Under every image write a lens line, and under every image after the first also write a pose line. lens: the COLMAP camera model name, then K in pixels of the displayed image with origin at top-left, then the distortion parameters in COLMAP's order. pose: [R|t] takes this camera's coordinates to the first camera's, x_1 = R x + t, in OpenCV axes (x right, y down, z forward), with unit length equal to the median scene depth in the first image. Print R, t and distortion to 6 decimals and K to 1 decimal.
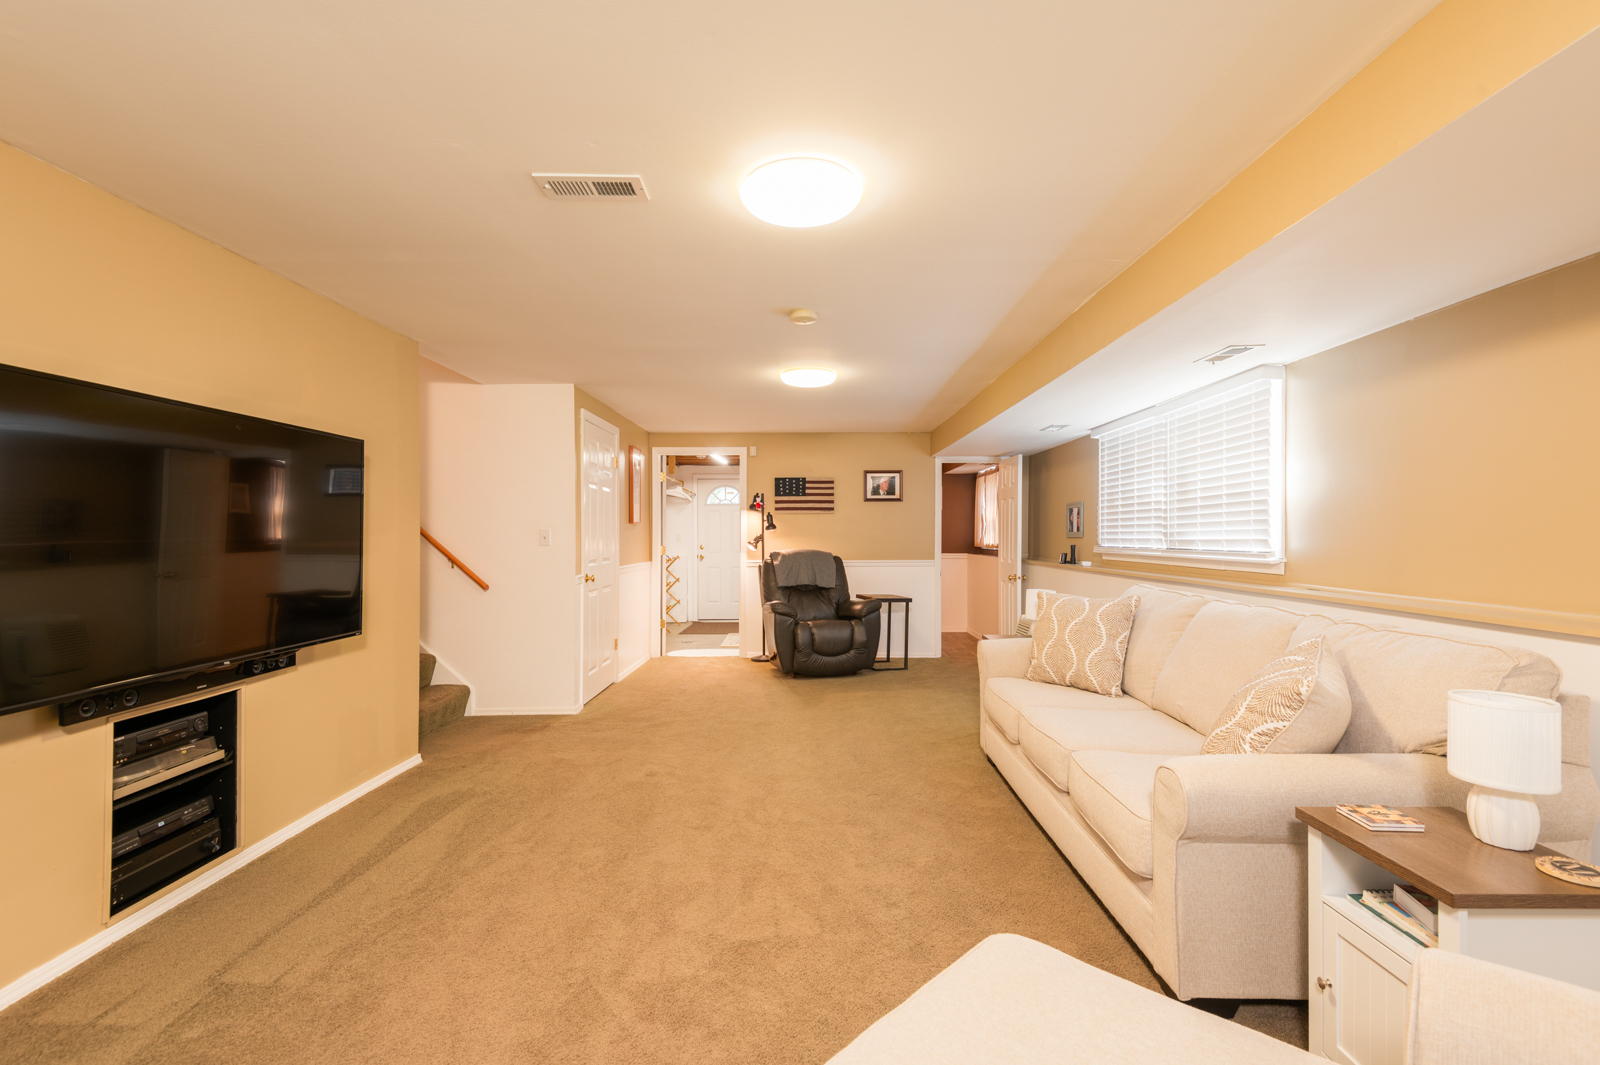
lens RADIAL K [[724.6, 0, 800.0], [0, 724.6, 532.5], [0, 0, 1]] dist [0.046801, -0.029987]
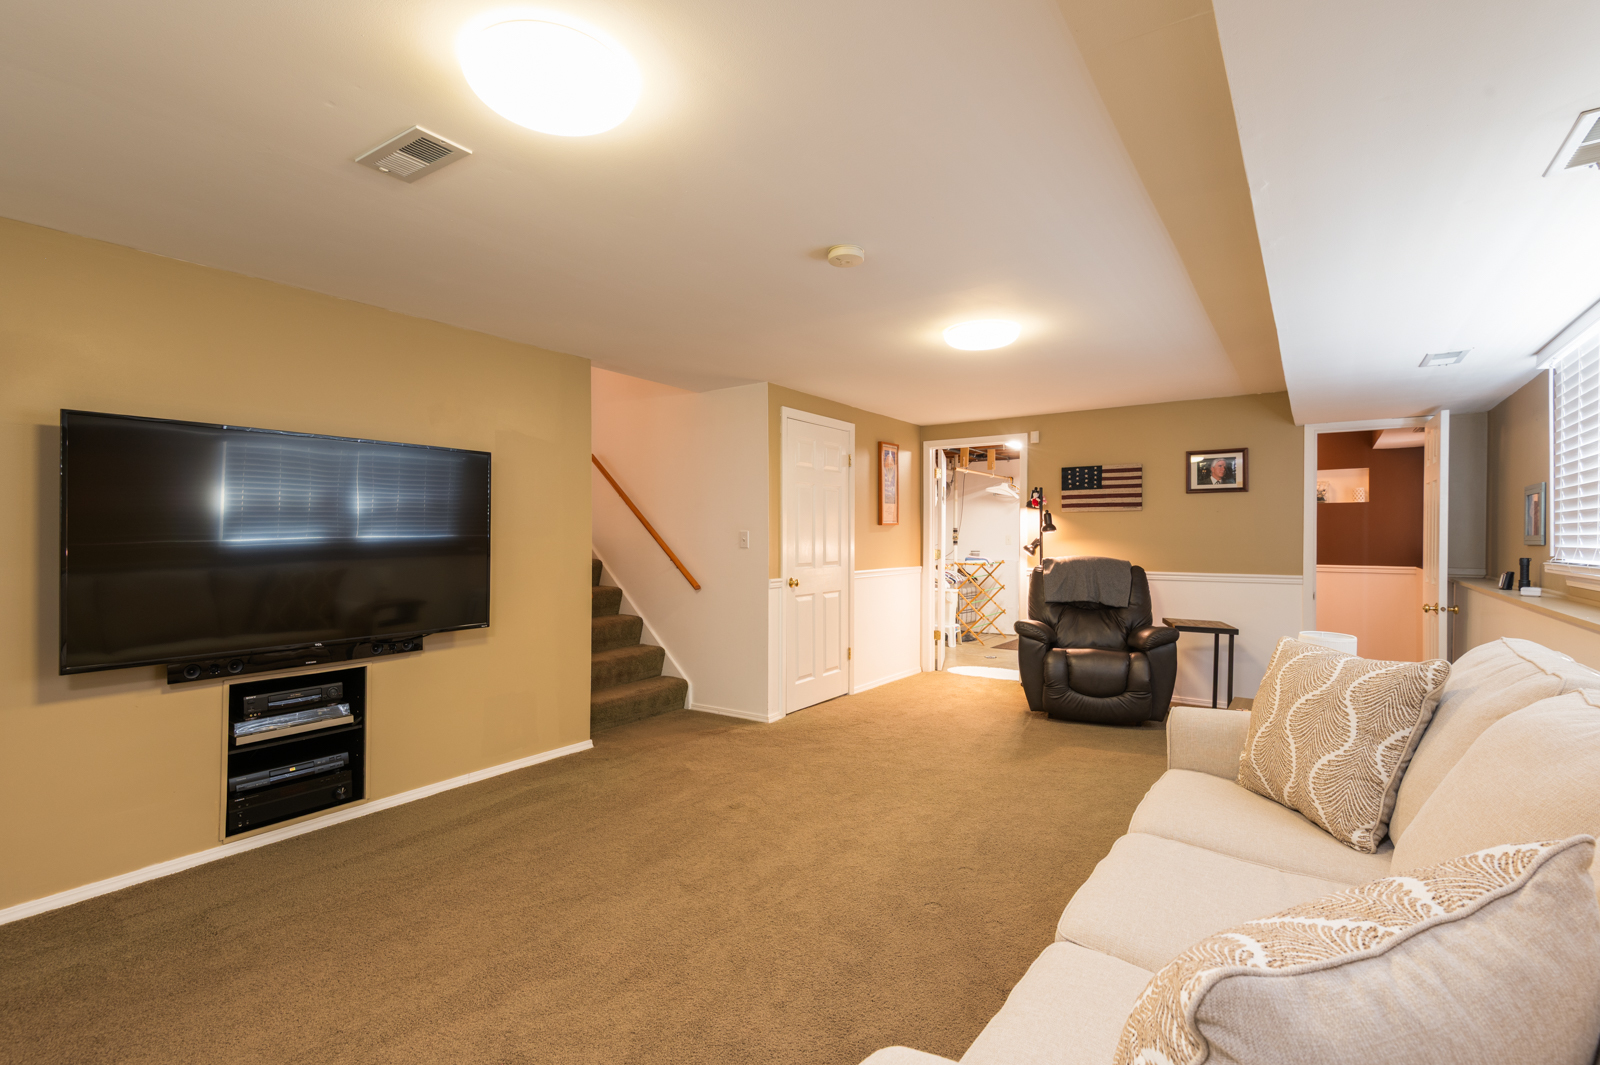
lens RADIAL K [[724.6, 0, 800.0], [0, 724.6, 532.5], [0, 0, 1]] dist [0.046801, -0.029987]
pose [[0.825064, 0.000020, -0.565039, 0.249395], [-0.001043, 0.999998, -0.001488, -0.001482], [0.565038, 0.001817, 0.825063, 0.210068]]
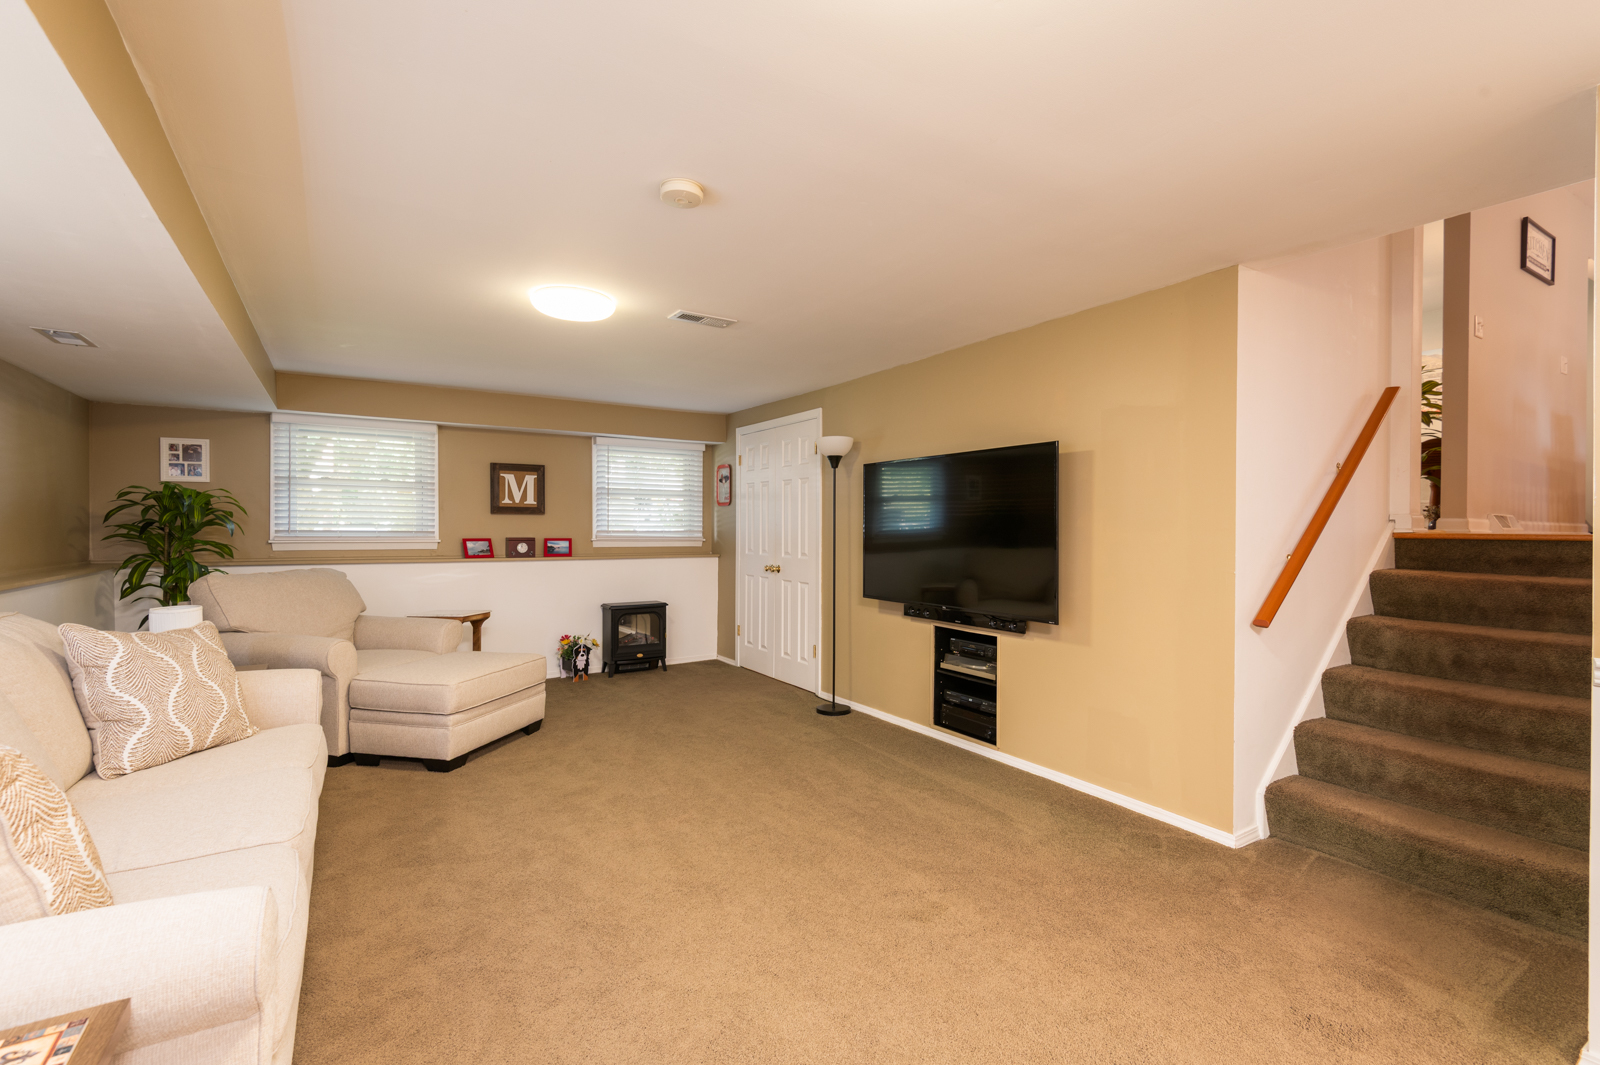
lens RADIAL K [[724.6, 0, 800.0], [0, 724.6, 532.5], [0, 0, 1]] dist [0.046801, -0.029987]
pose [[-0.842589, 0.000953, -0.538557, 0.166426], [-0.003205, 0.999972, 0.006785, 0.000522], [0.538548, 0.007443, -0.842562, 1.006059]]
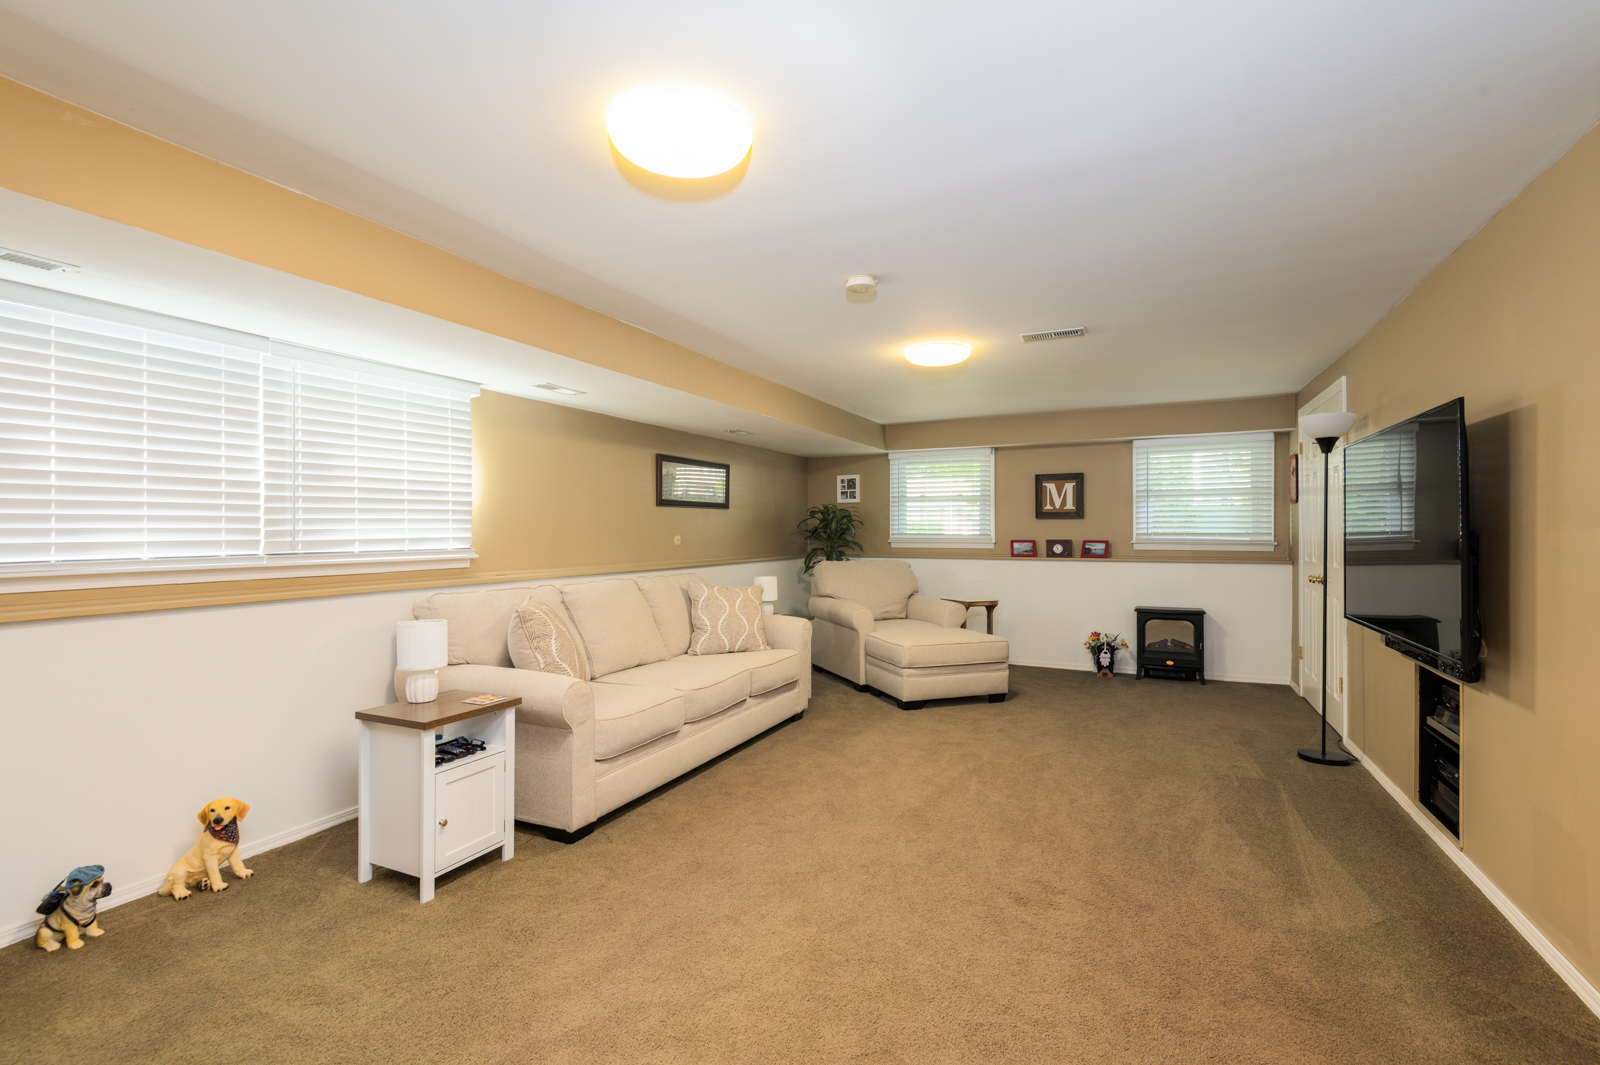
lens RADIAL K [[724.6, 0, 800.0], [0, 724.6, 532.5], [0, 0, 1]] dist [0.046801, -0.029987]
pose [[-0.908513, 0.002010, 0.417853, -0.186462], [0.003032, 0.999994, 0.001783, 0.001528], [-0.417847, 0.002887, -0.908513, 1.147774]]
